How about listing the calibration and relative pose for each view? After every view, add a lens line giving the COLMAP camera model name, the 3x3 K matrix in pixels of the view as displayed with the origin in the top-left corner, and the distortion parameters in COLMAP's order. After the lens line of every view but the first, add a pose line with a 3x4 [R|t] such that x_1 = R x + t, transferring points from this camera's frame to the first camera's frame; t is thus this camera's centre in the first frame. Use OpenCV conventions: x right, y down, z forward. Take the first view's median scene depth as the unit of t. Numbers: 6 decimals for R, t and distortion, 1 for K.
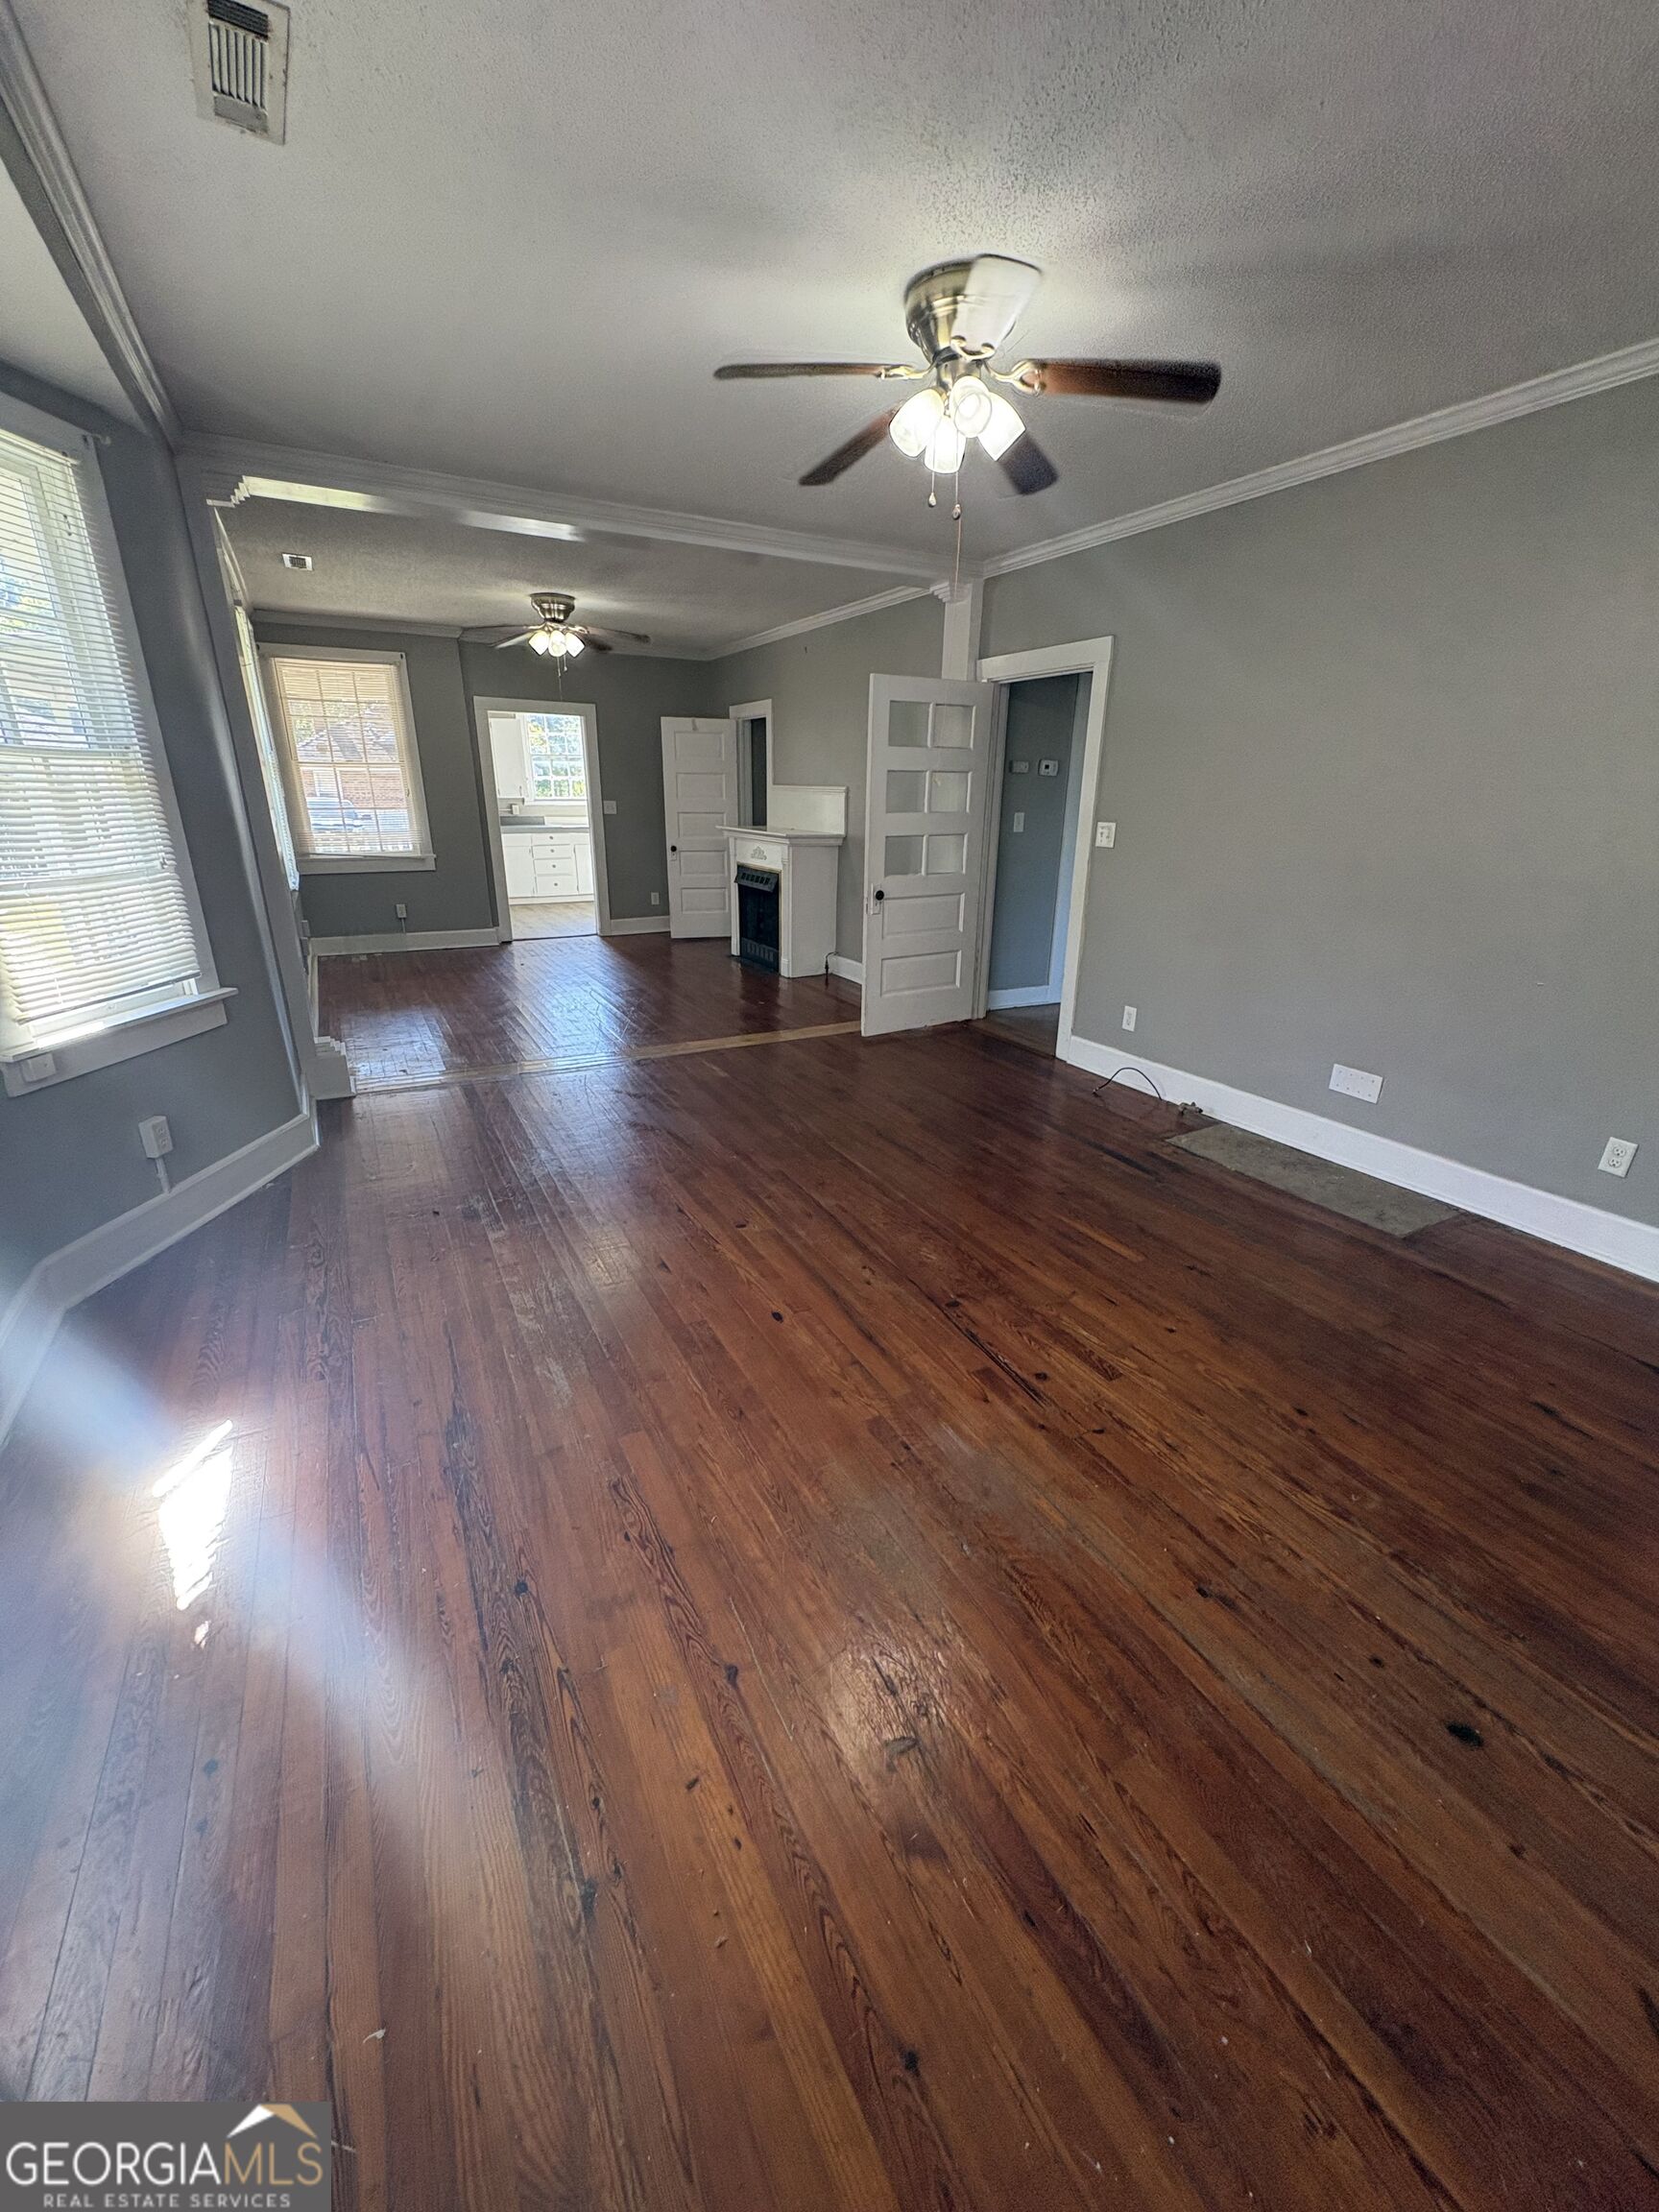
lens RADIAL K [[883.4, 0, 839.5], [0, 883.4, 1106.3], [0, 0, 1]] dist [0.000280, 0.000782]
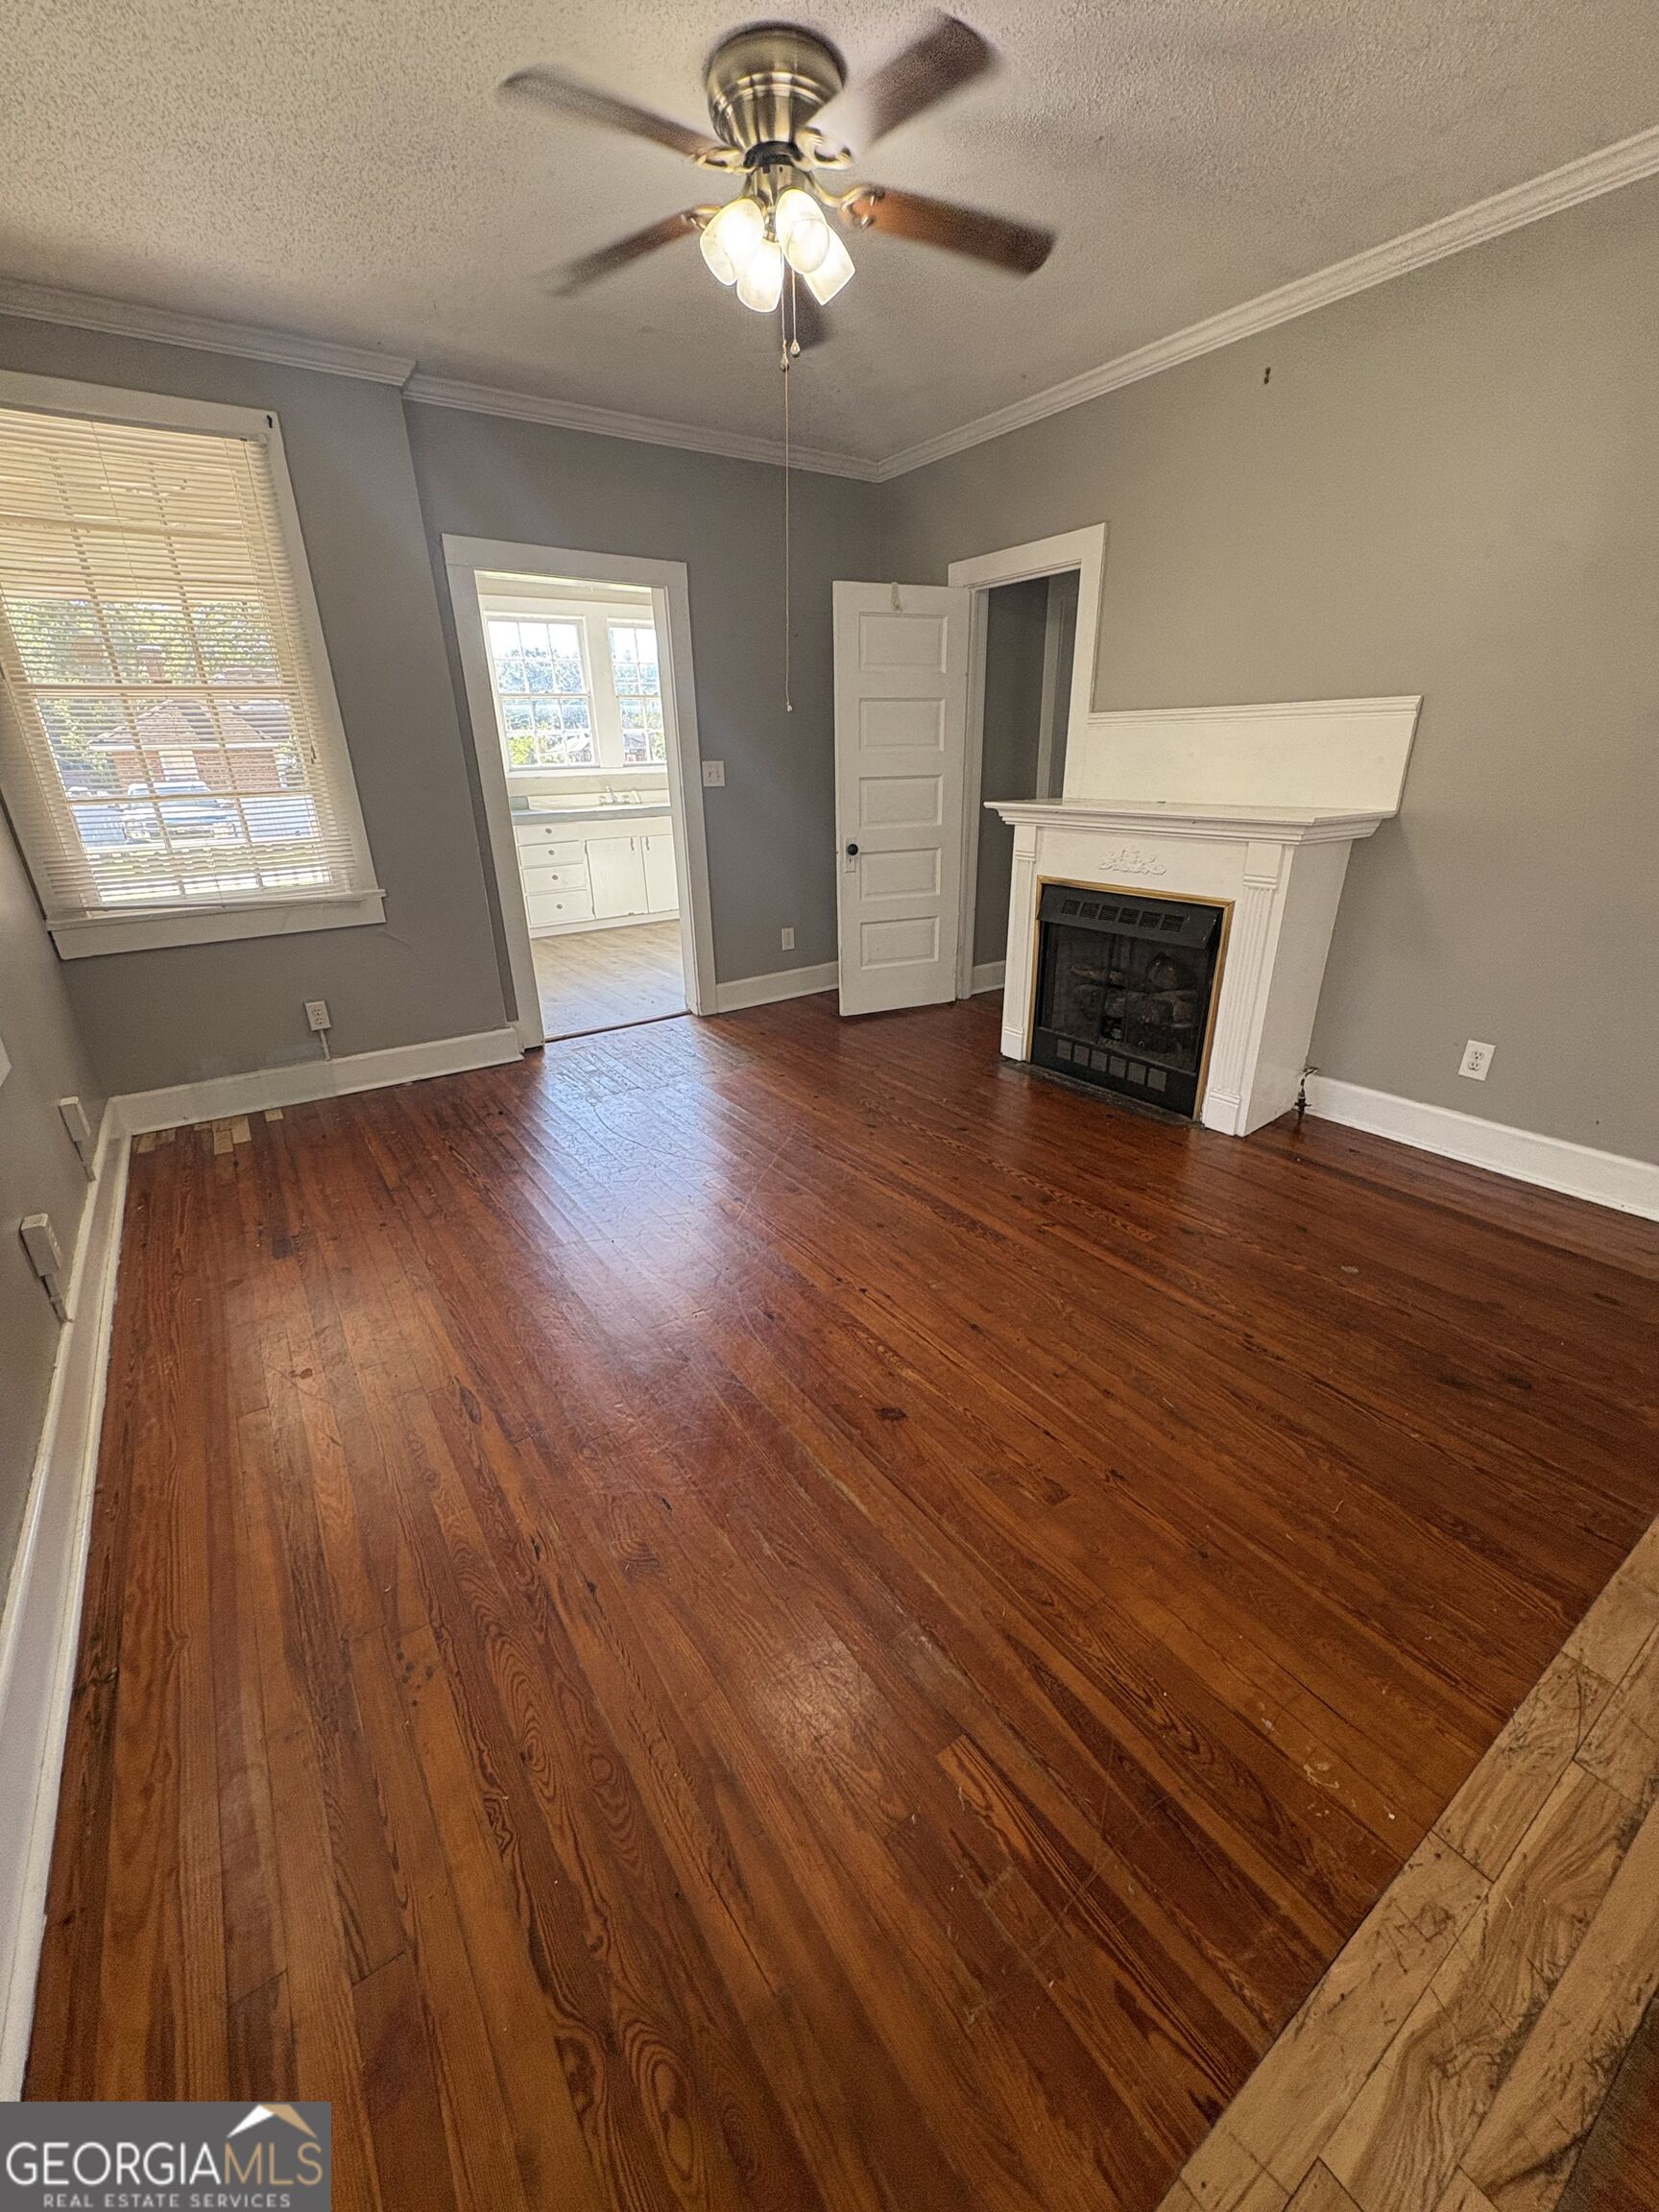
lens RADIAL K [[883.4, 0, 815.4], [0, 883.4, 1105.8], [0, 0, 1]] dist [0.000280, 0.000782]
pose [[0.993346, -0.064638, 0.095318, -0.270553], [0.057964, 0.995776, 0.071204, -0.183167], [-0.099518, -0.065205, 0.992897, 0.485502]]
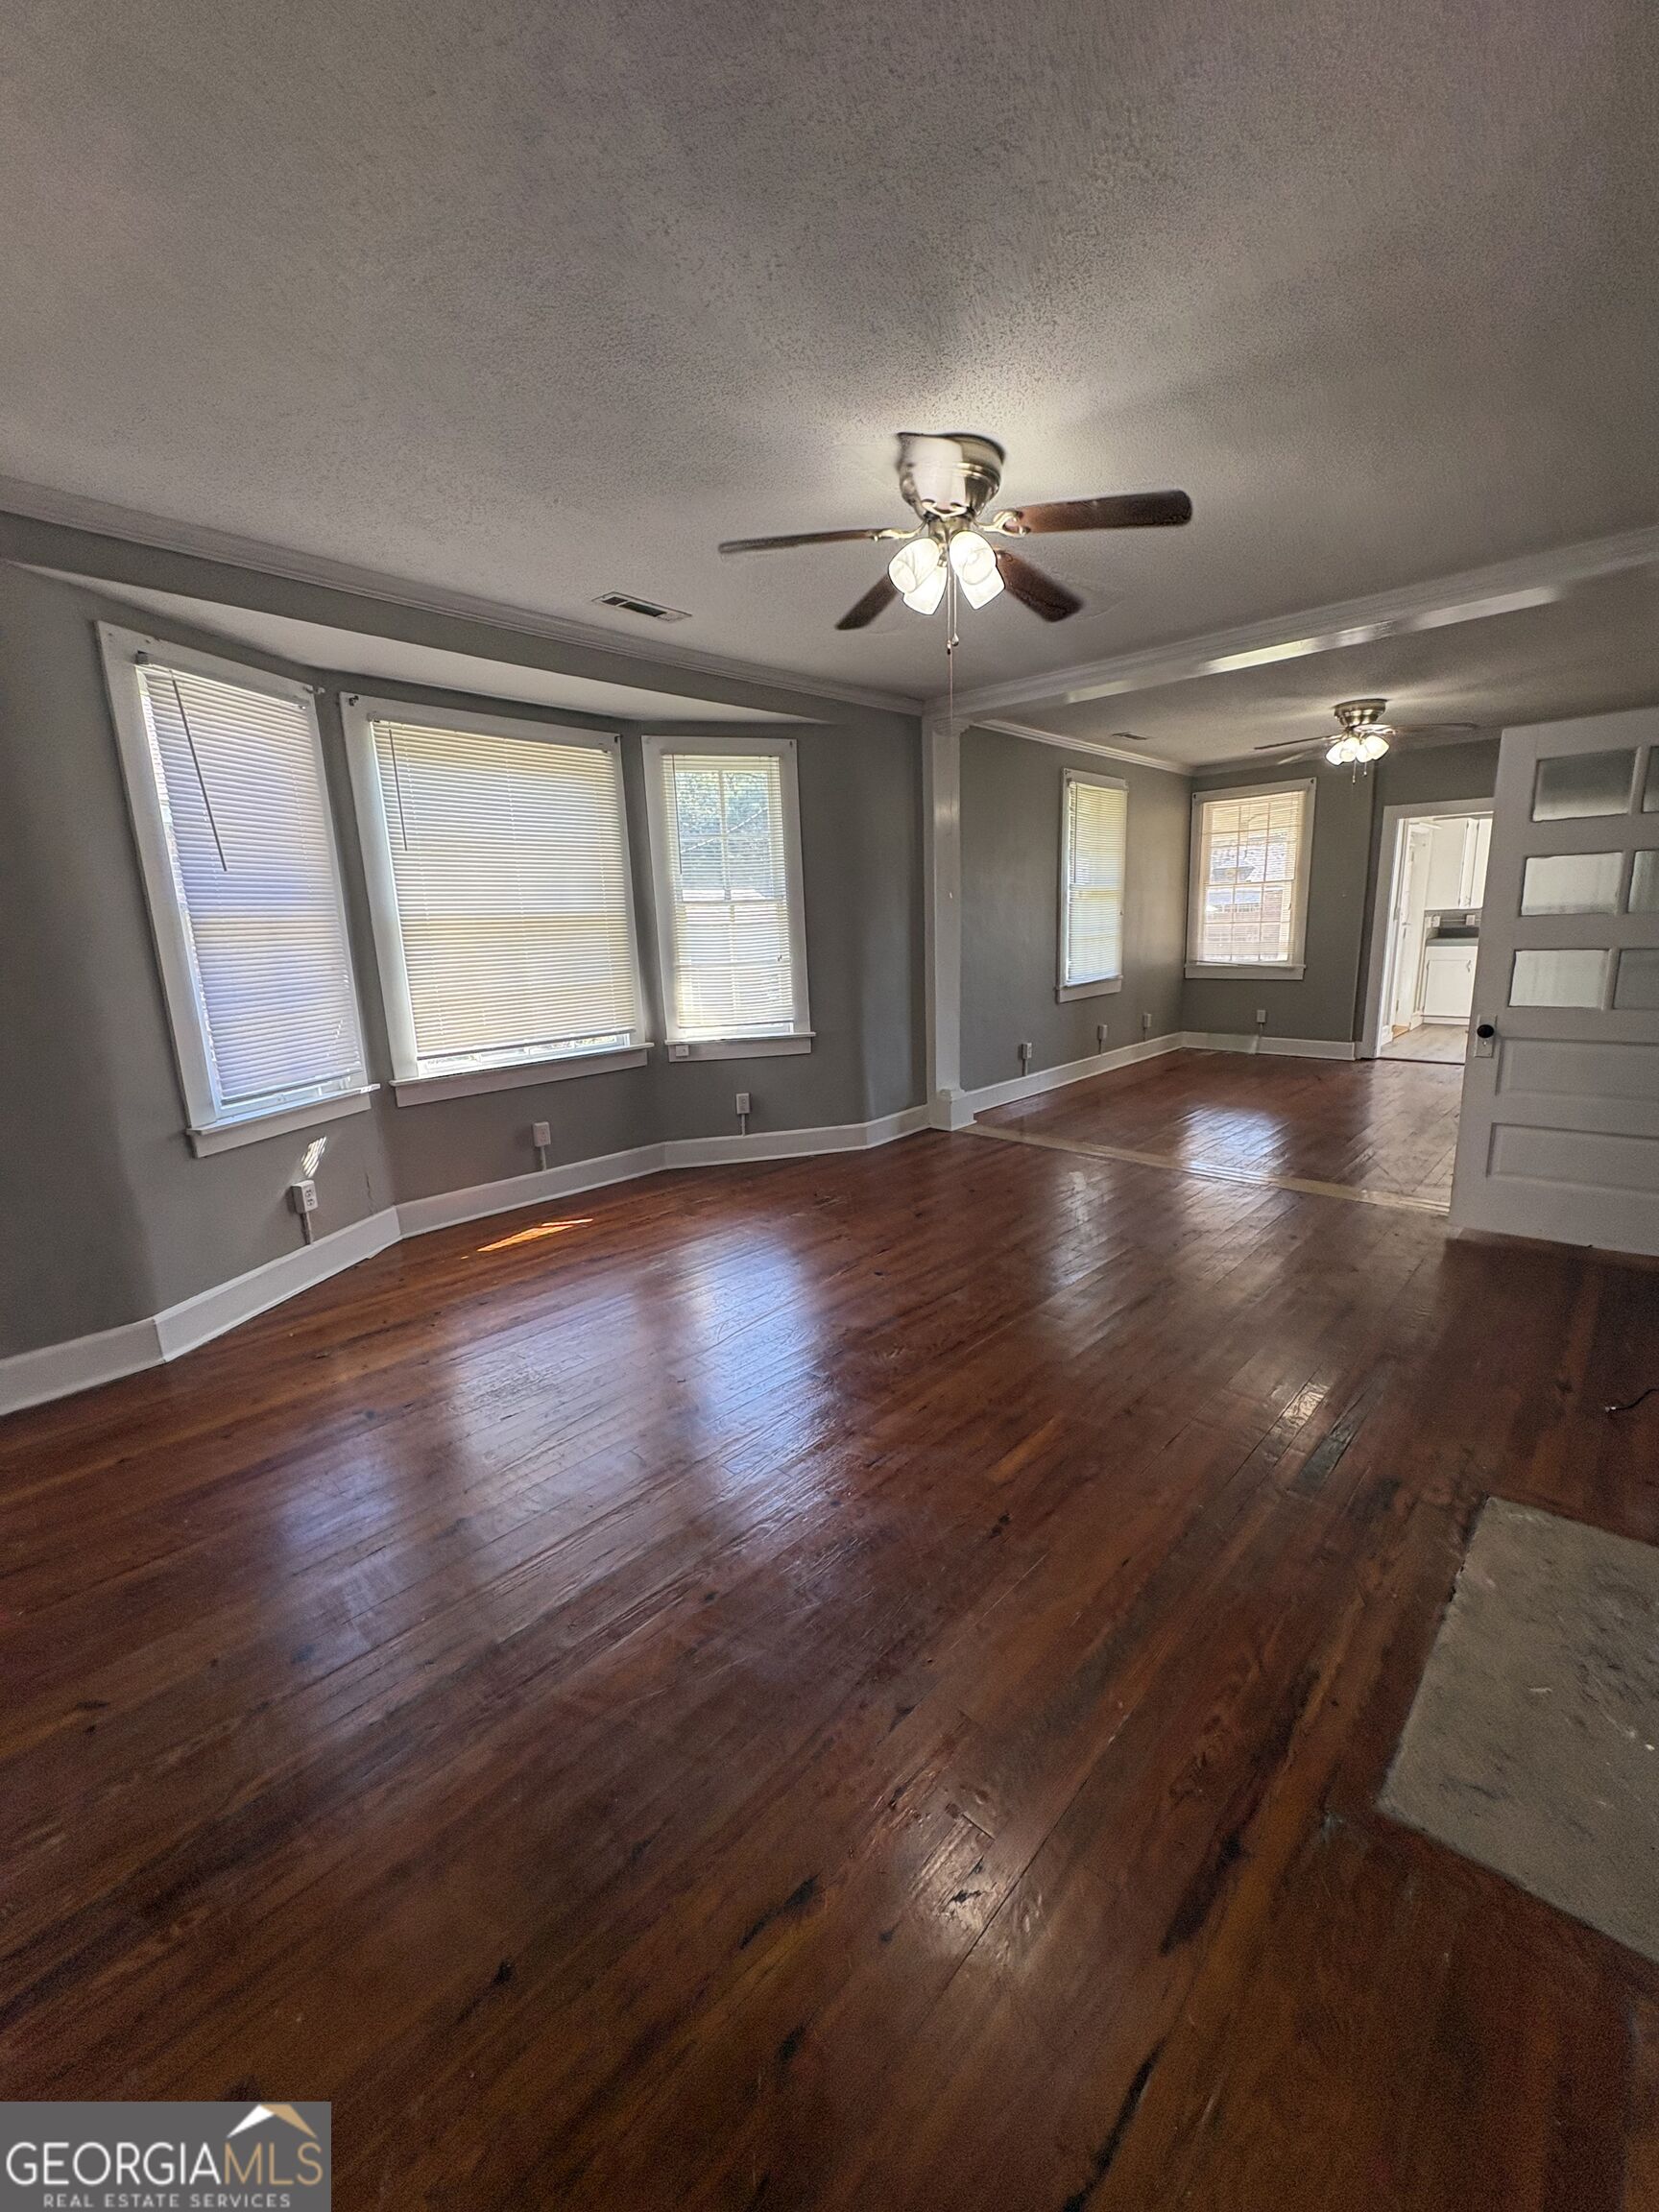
lens RADIAL K [[883.4, 0, 819.5], [0, 883.4, 1106.6], [0, 0, 1]] dist [0.000280, 0.000782]
pose [[0.291647, 0.174710, -0.940435, 0.350467], [-0.286454, 0.954007, 0.088397, -0.058171], [0.912626, 0.243611, 0.328280, 0.193580]]
